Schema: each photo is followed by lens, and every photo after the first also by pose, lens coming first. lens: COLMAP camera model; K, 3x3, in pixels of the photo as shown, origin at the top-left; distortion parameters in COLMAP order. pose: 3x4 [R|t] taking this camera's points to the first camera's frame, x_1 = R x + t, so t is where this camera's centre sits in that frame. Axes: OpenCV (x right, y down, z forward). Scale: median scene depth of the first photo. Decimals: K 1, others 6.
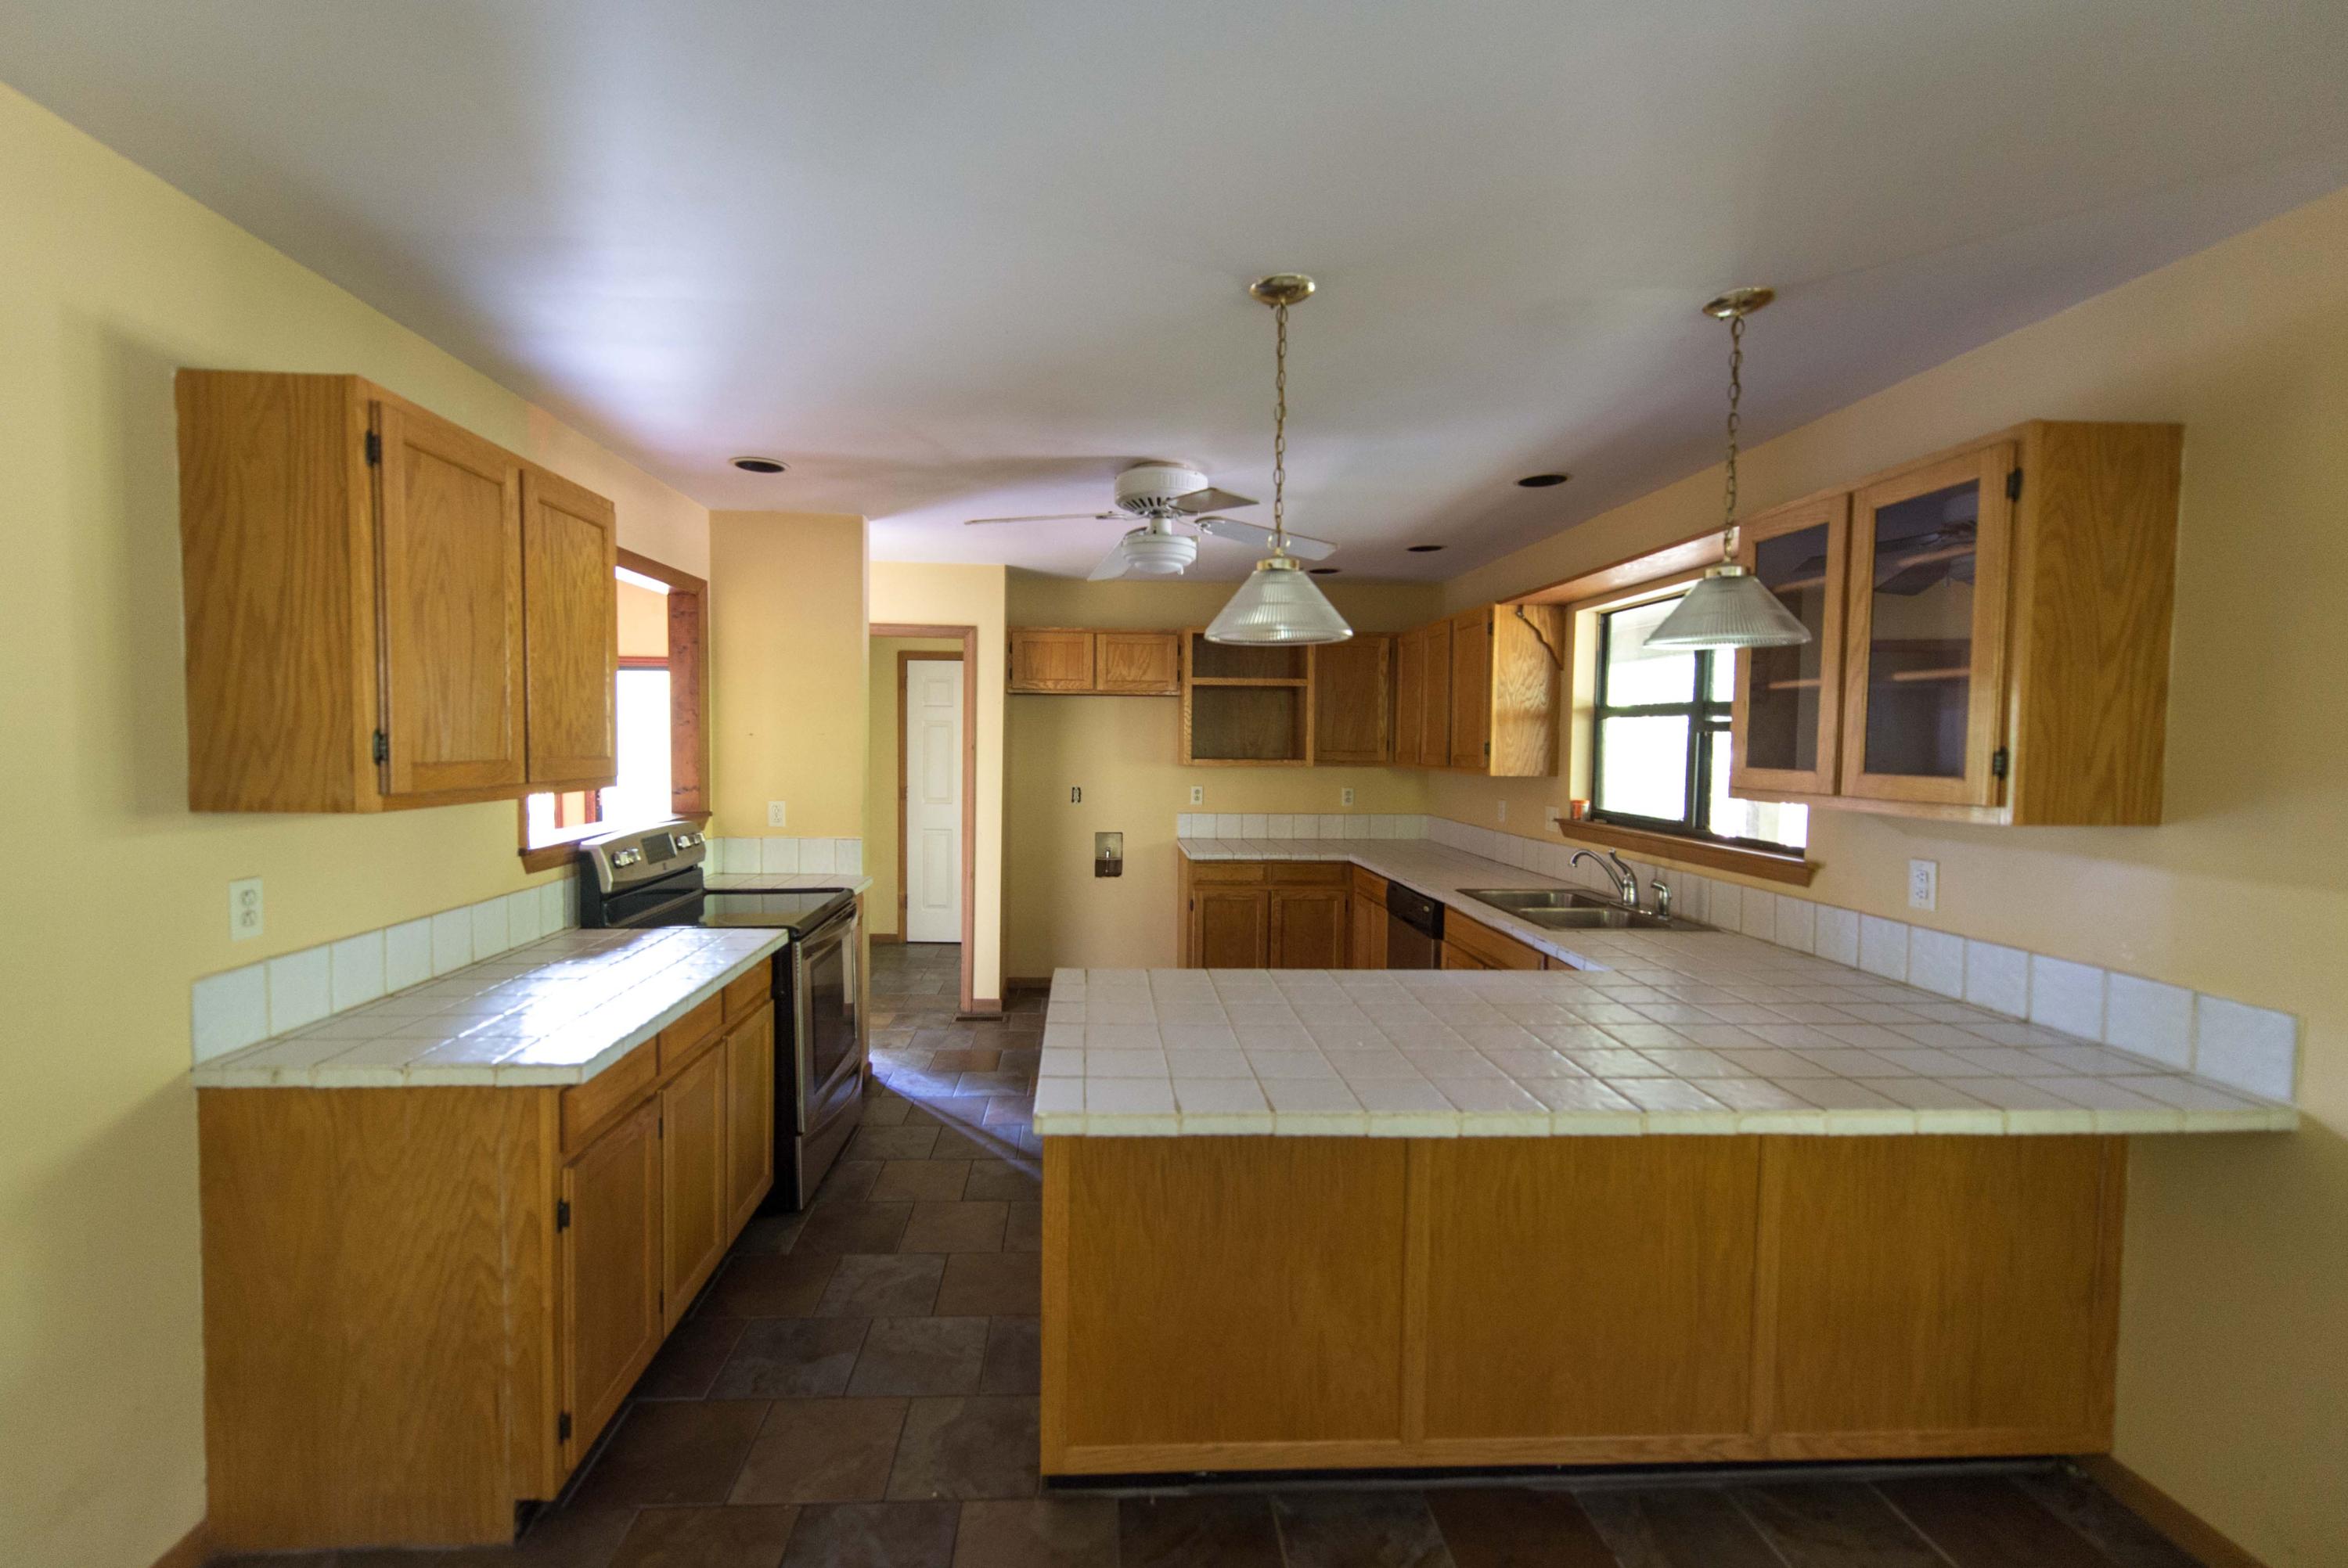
lens RADIAL K [[966.7, 0, 1130.2], [0, 966.7, 779.9], [0, 0, 1]] dist [0.022086, -0.000320]
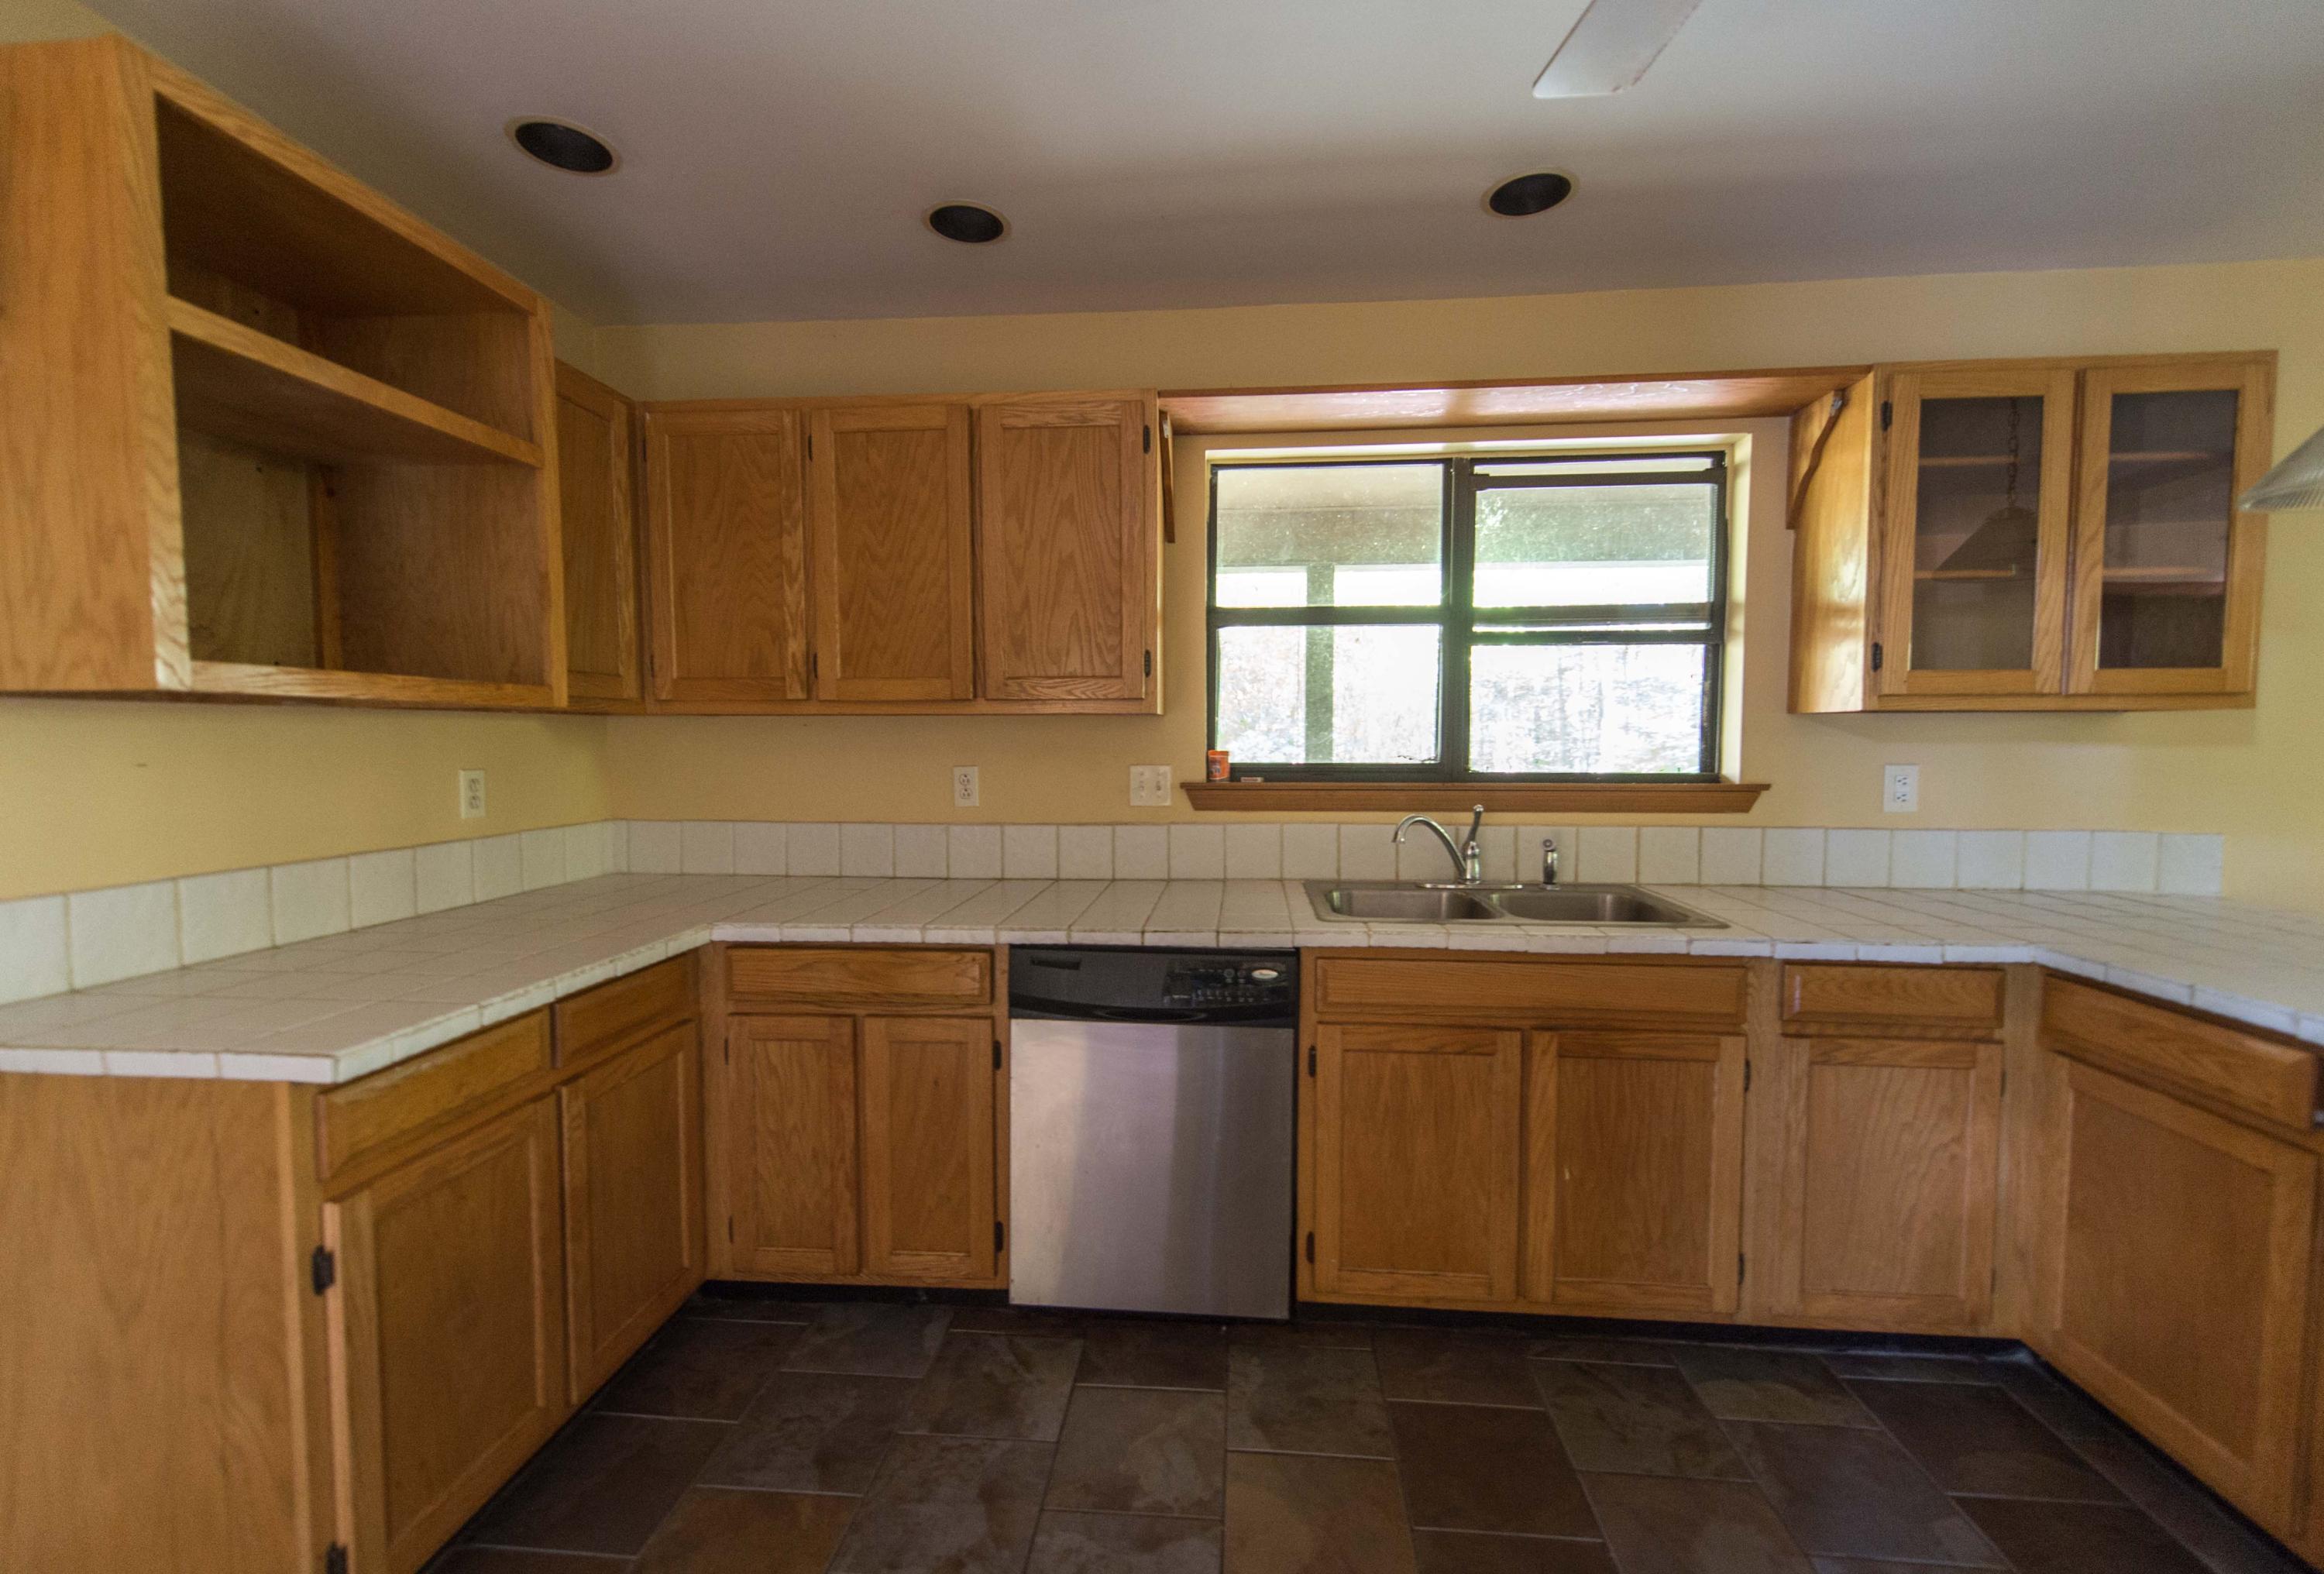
lens RADIAL K [[980.5, 0, 1162.0], [0, 980.5, 787.0], [0, 0, 1]] dist [0.015788, -0.003891]
pose [[0.123690, -0.059775, 0.990519, -0.180293], [0.044973, 0.997496, 0.054580, 0.007609], [-0.991301, 0.037796, 0.126068, 0.931551]]
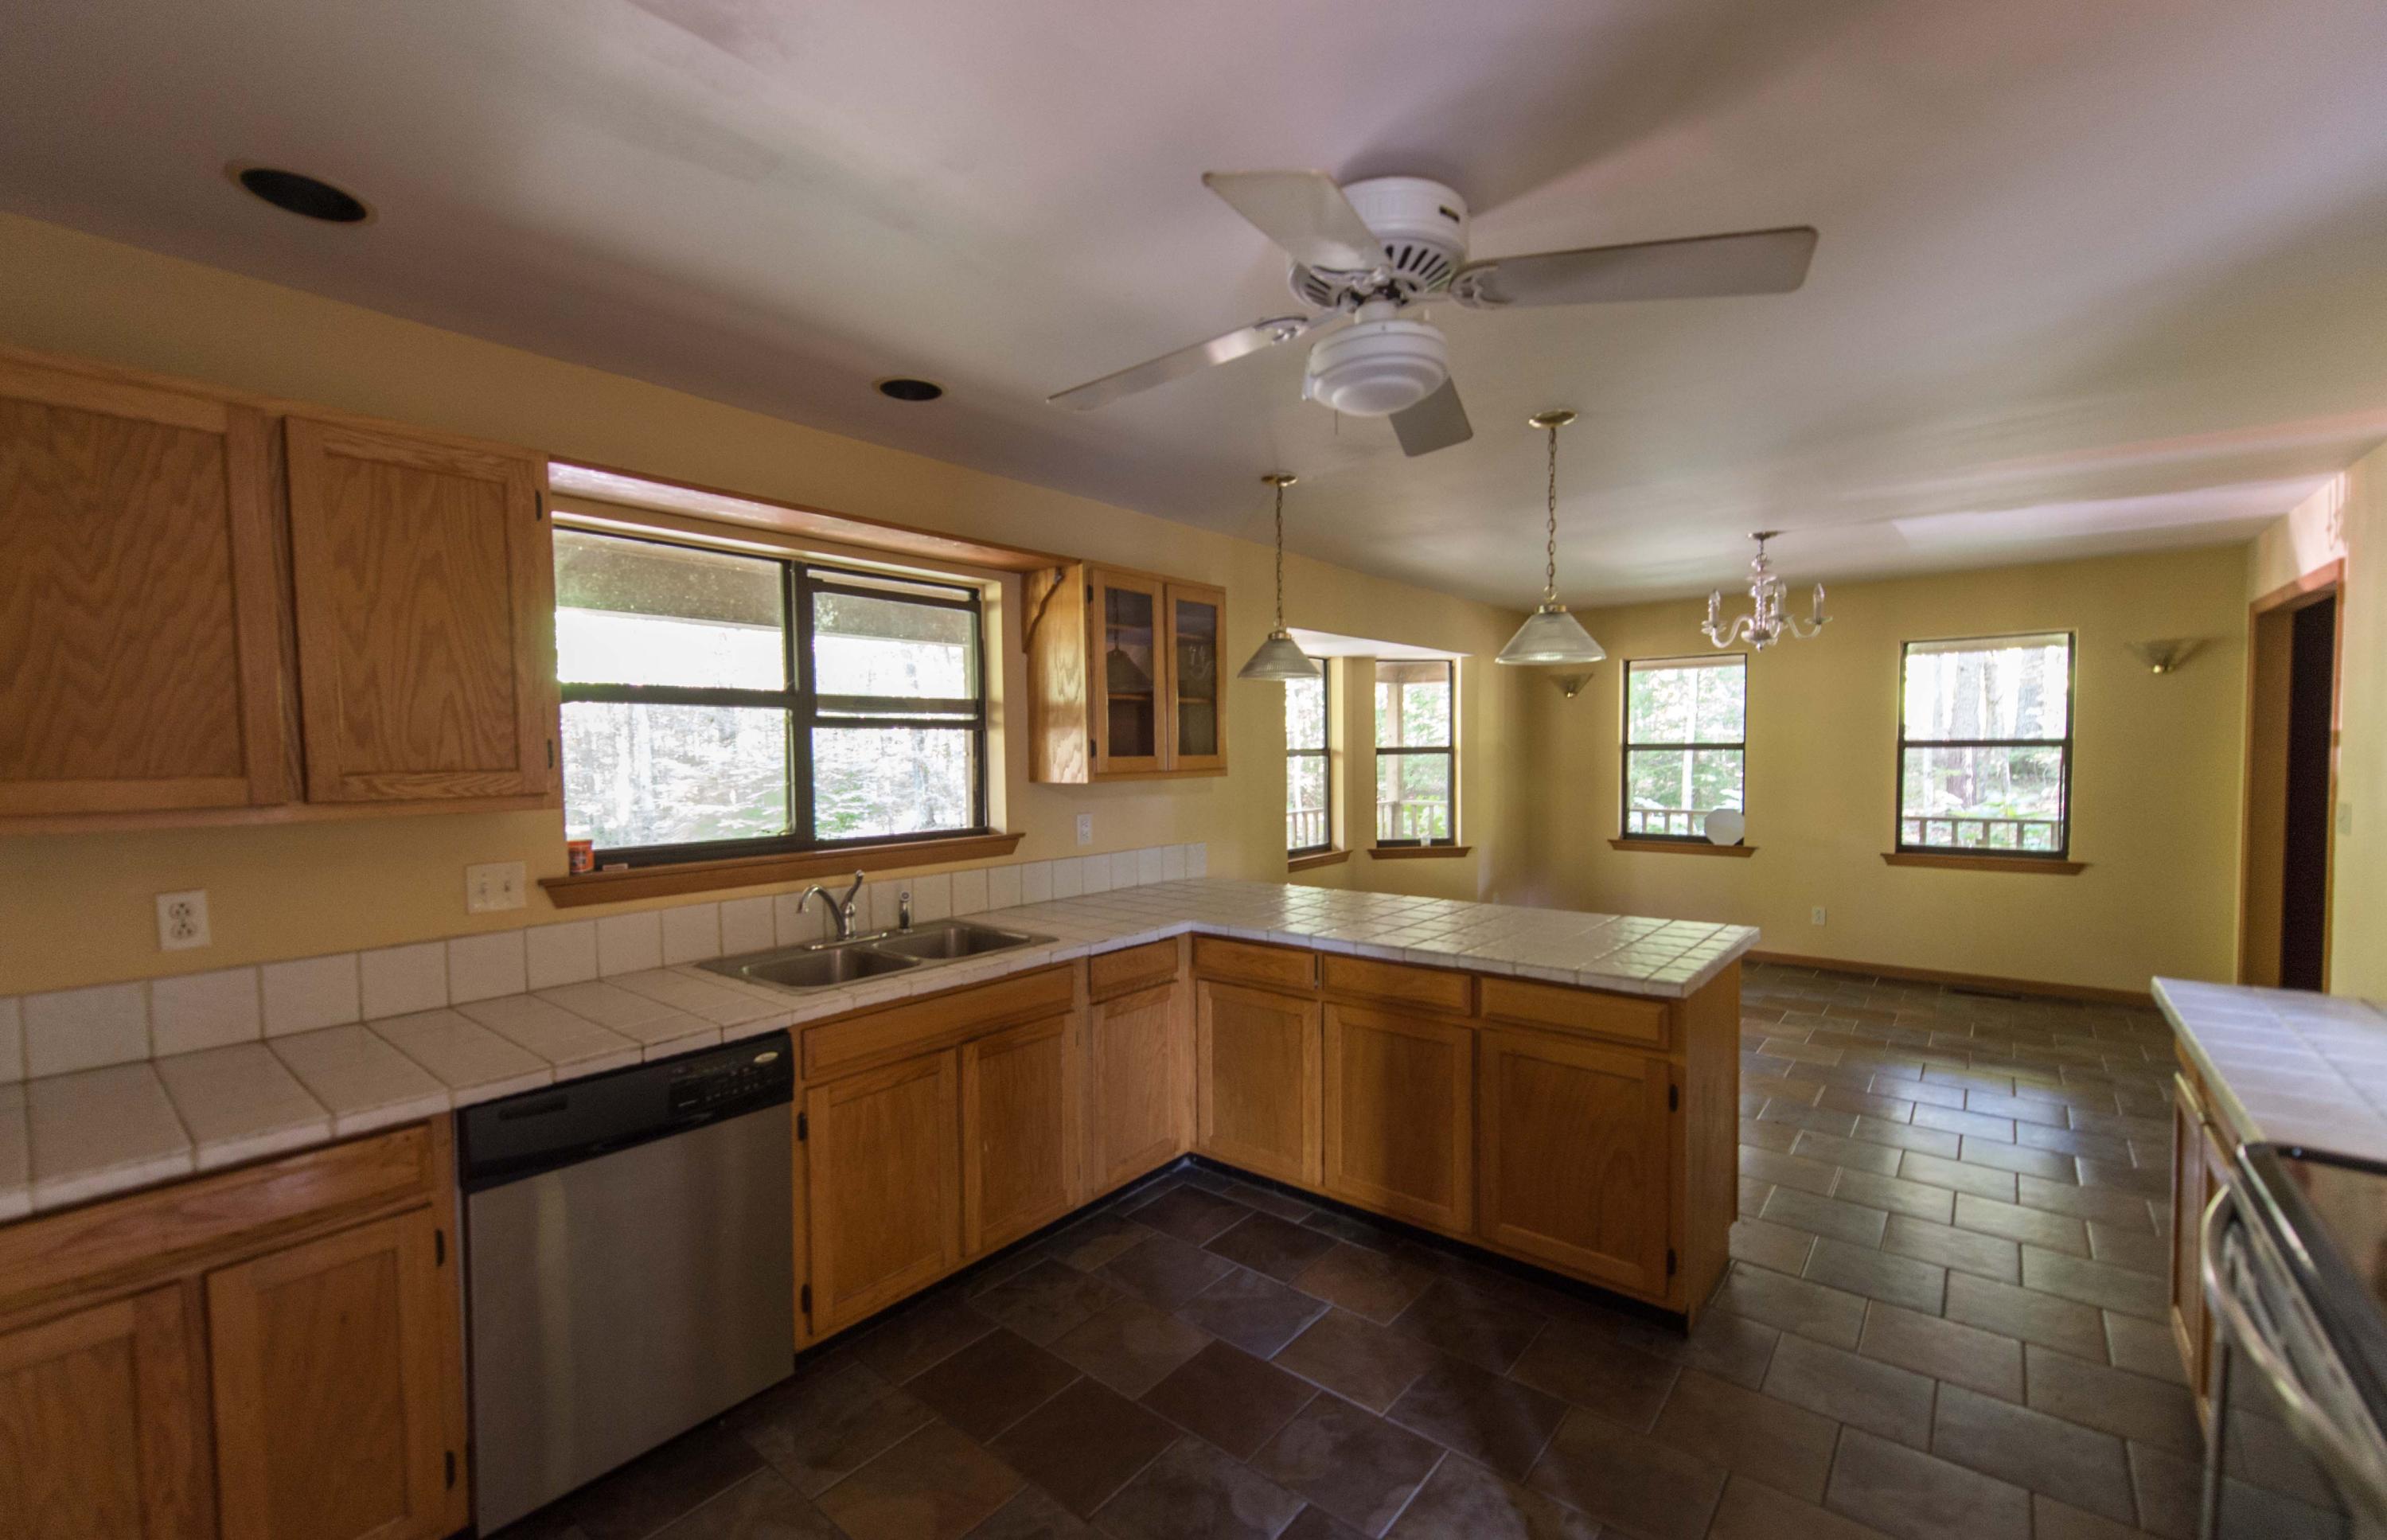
lens RADIAL K [[978.7, 0, 1189.2], [0, 978.7, 783.6], [0, 0, 1]] dist [0.002043, -0.000146]
pose [[-0.748361, -0.022584, 0.662907, -0.199449], [0.034932, 0.996691, 0.073391, -0.042295], [-0.662371, 0.078079, -0.745096, 1.163405]]
